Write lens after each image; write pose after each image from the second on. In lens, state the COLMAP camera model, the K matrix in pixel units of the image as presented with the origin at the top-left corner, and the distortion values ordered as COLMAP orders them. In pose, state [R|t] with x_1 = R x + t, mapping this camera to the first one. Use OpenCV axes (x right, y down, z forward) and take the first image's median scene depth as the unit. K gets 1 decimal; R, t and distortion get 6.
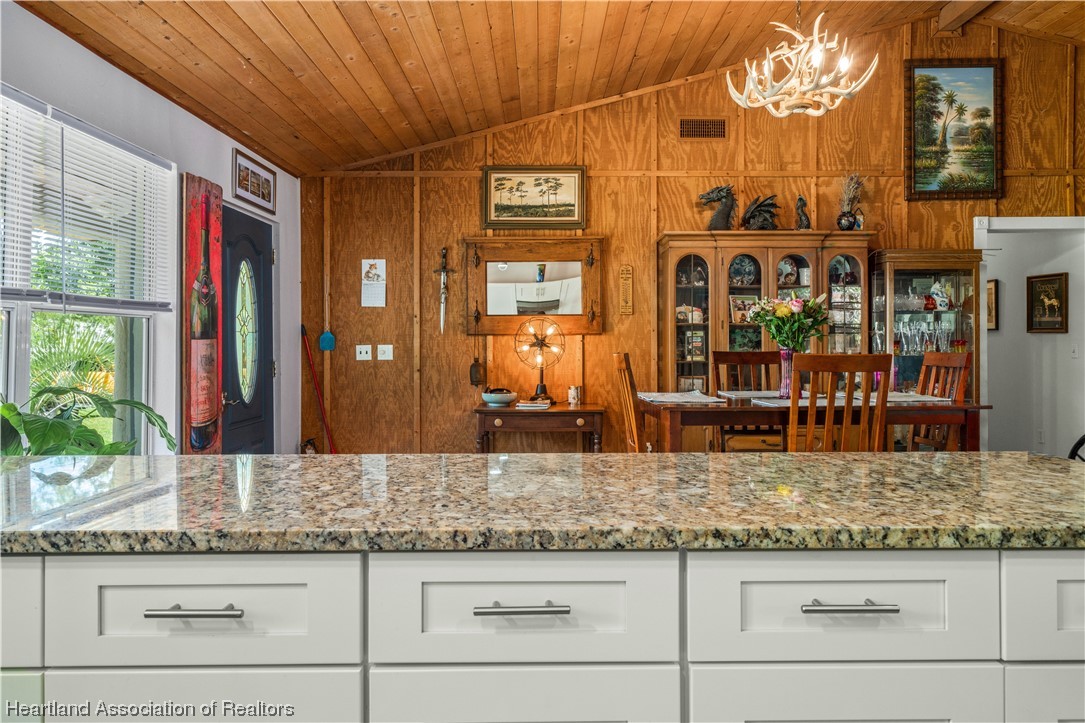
lens RADIAL K [[732.0, 0, 539.2], [0, 732.0, 342.2], [0, 0, 1]] dist [0.007304, -0.004070]
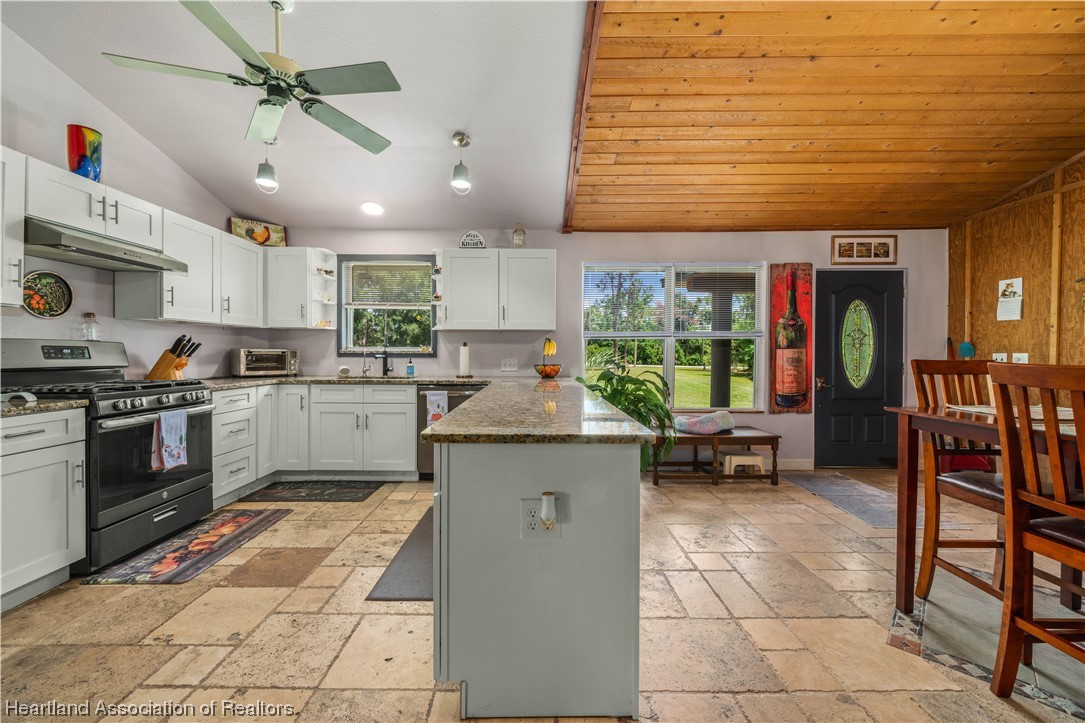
lens RADIAL K [[418.2, 0, 535.5], [0, 418.2, 357.3], [0, 0, 1]] dist [-0.003773, 0.000163]
pose [[-0.001918, 0.014750, -0.999889, 0.436172], [-0.001582, 0.999890, 0.014753, 0.001980], [0.999997, 0.001610, -0.001894, 0.250448]]
